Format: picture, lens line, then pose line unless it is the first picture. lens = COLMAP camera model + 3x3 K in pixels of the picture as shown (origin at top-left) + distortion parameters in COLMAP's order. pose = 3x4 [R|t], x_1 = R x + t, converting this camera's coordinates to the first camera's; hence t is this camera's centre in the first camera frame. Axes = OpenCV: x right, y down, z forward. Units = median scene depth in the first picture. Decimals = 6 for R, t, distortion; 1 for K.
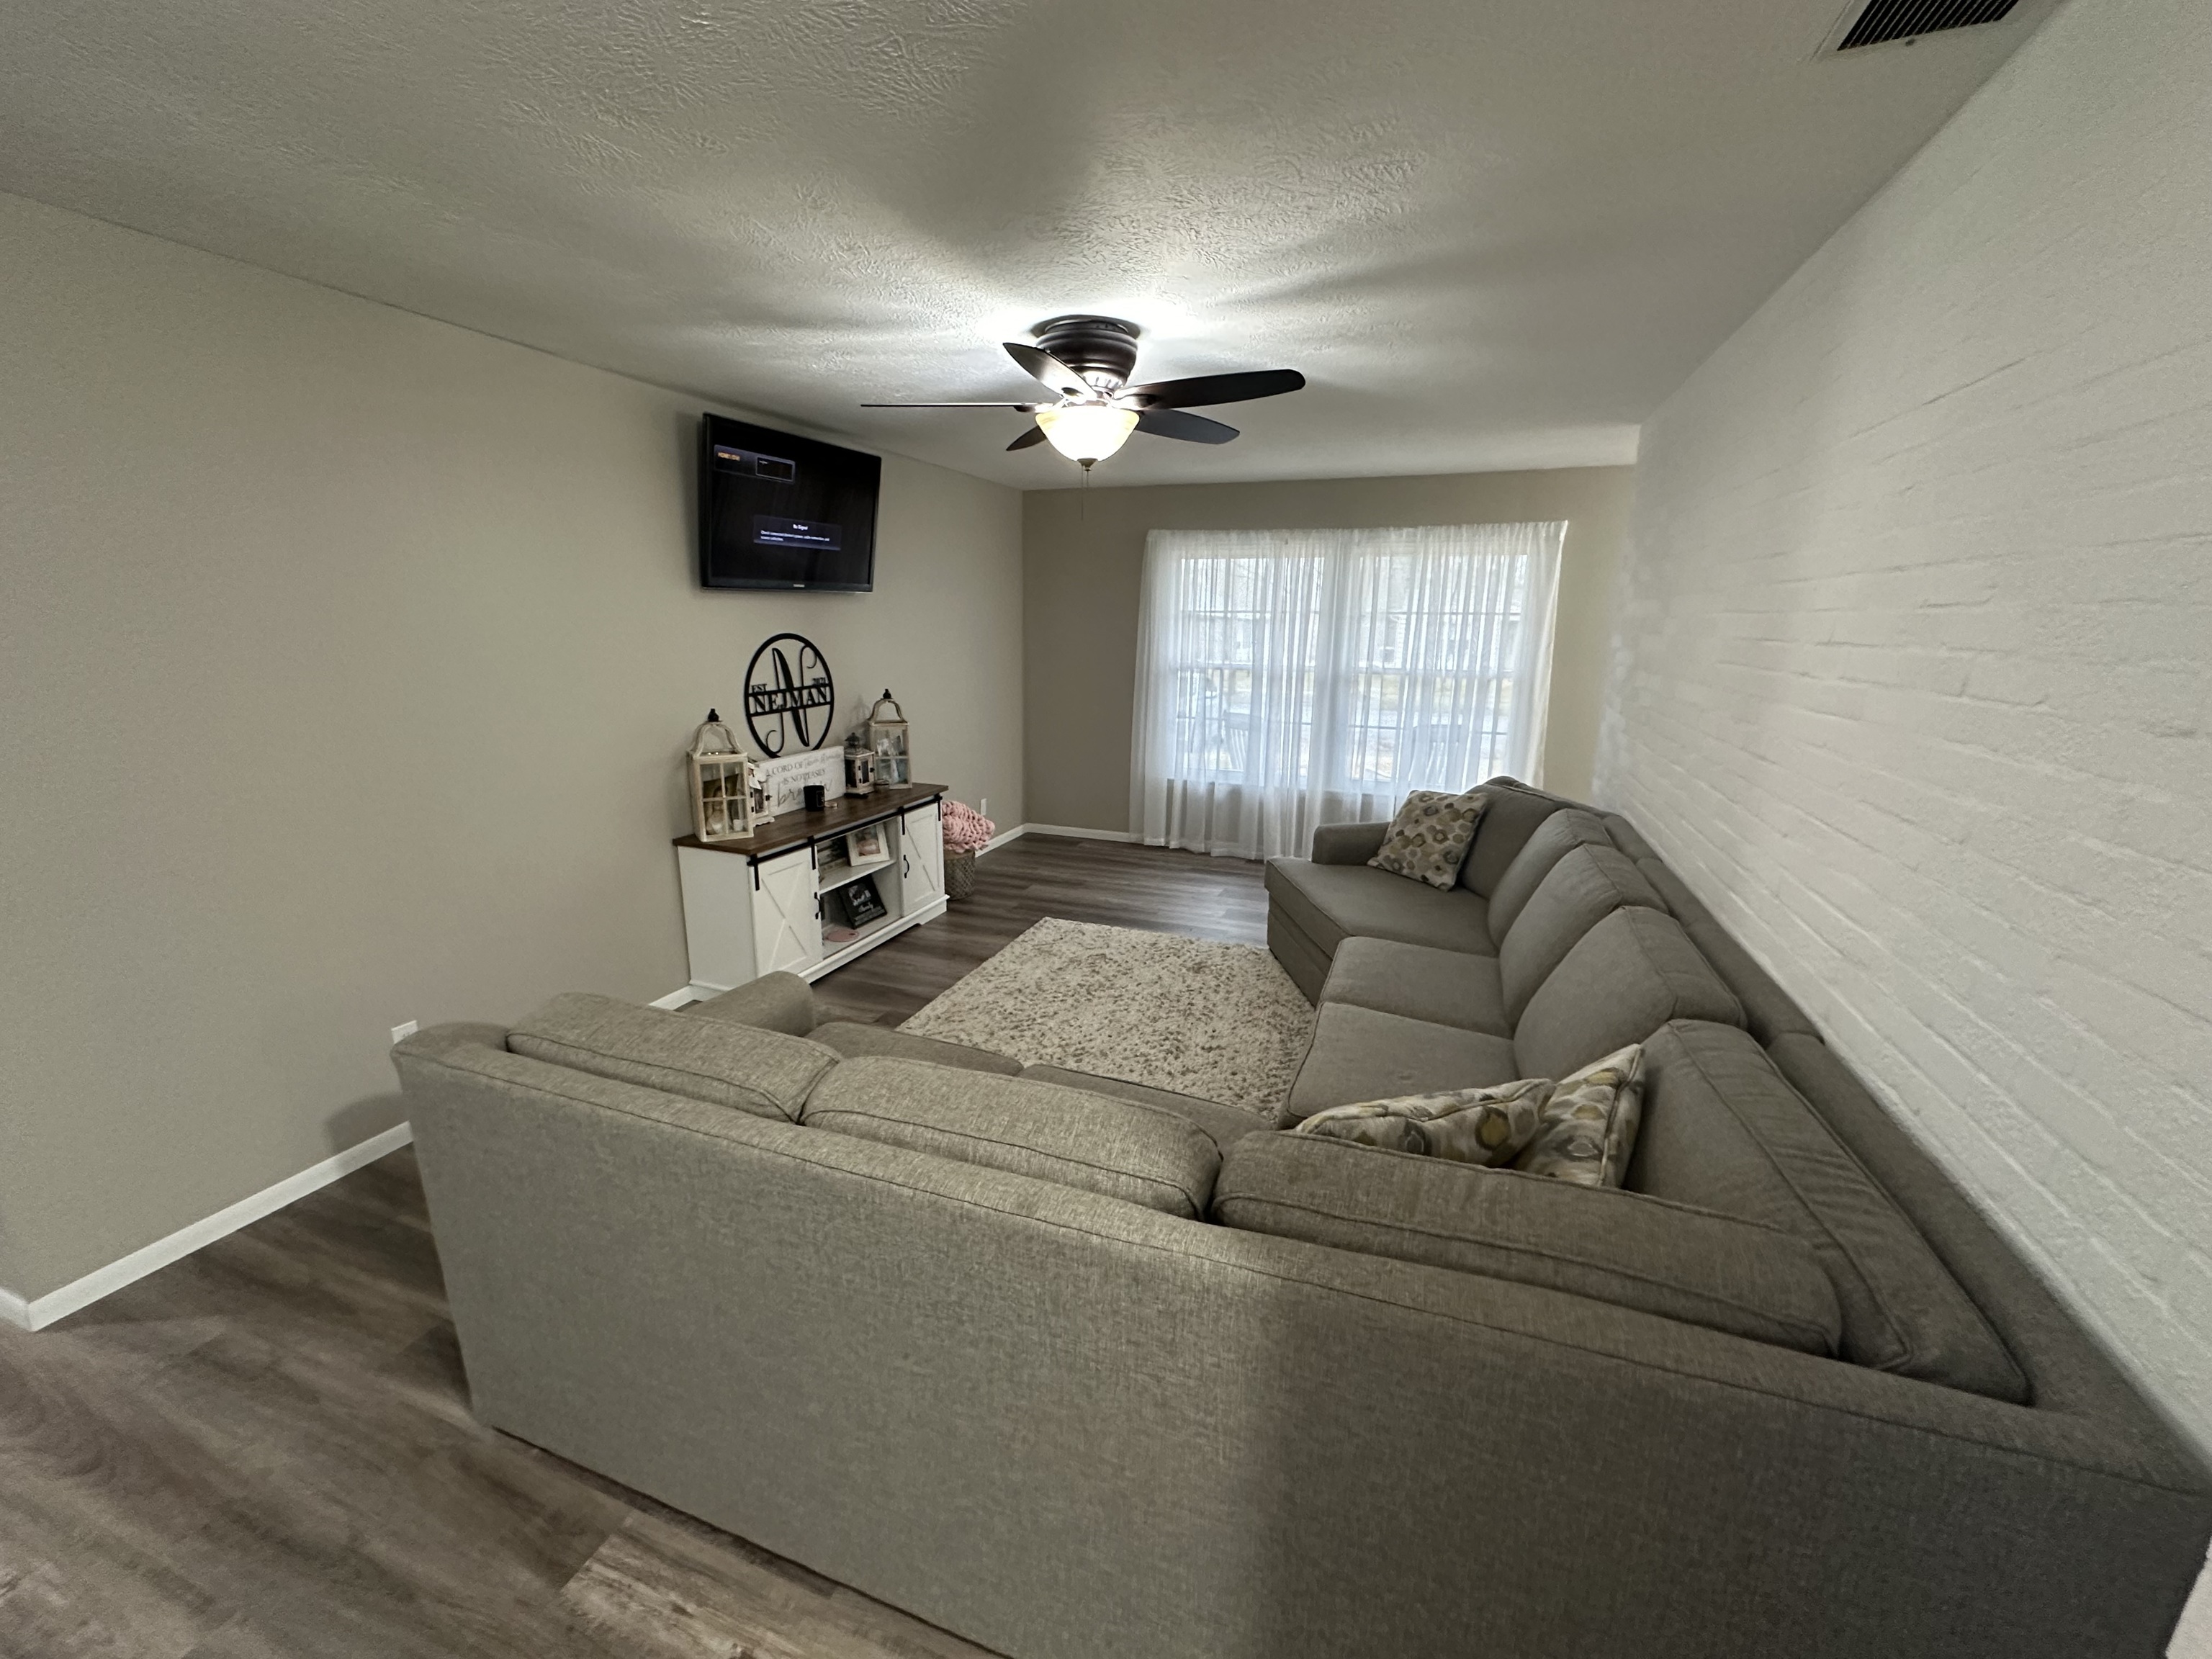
lens RADIAL K [[881.0, 0, 1111.5], [0, 881.0, 834.4], [0, 0, 1]] dist [-0.000066, 0.000498]
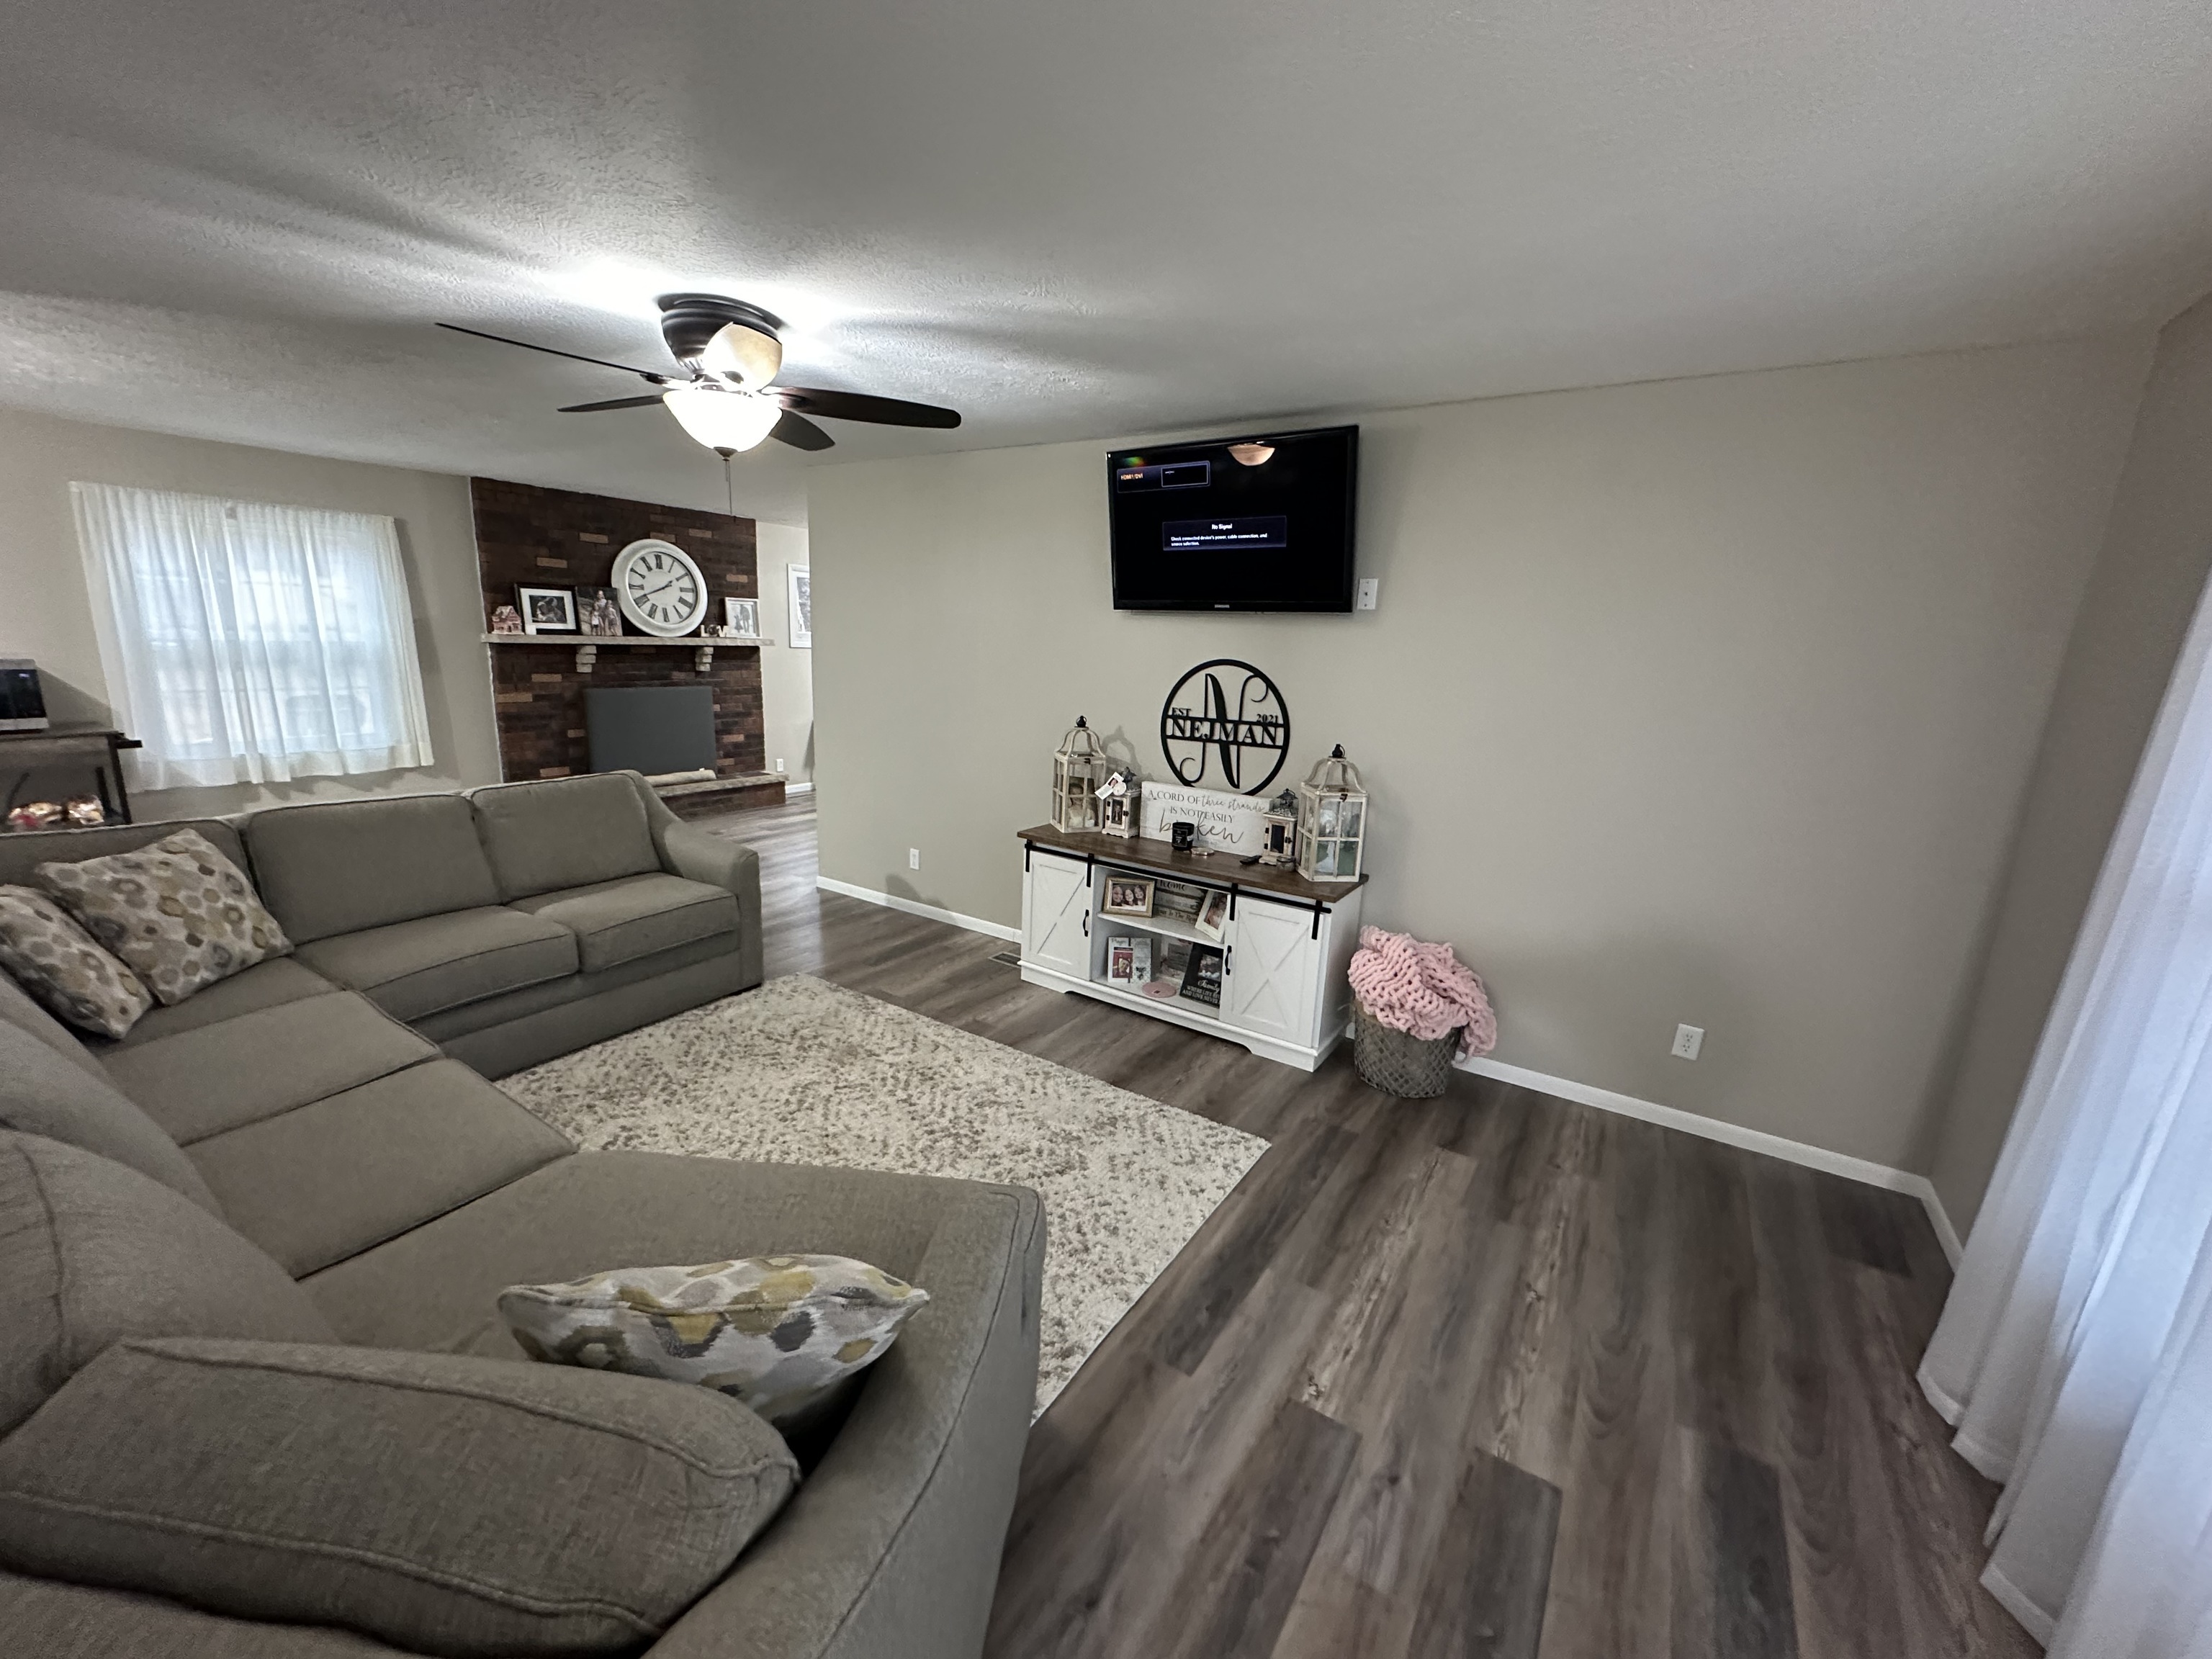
lens RADIAL K [[881.0, 0, 1112.3], [0, 881.0, 832.1], [0, 0, 1]] dist [-0.000066, 0.000498]
pose [[-0.209776, 0.189939, -0.959123, 0.547841], [-0.282224, 0.927434, 0.245390, -0.246782], [0.936132, 0.322165, -0.140948, 1.050020]]
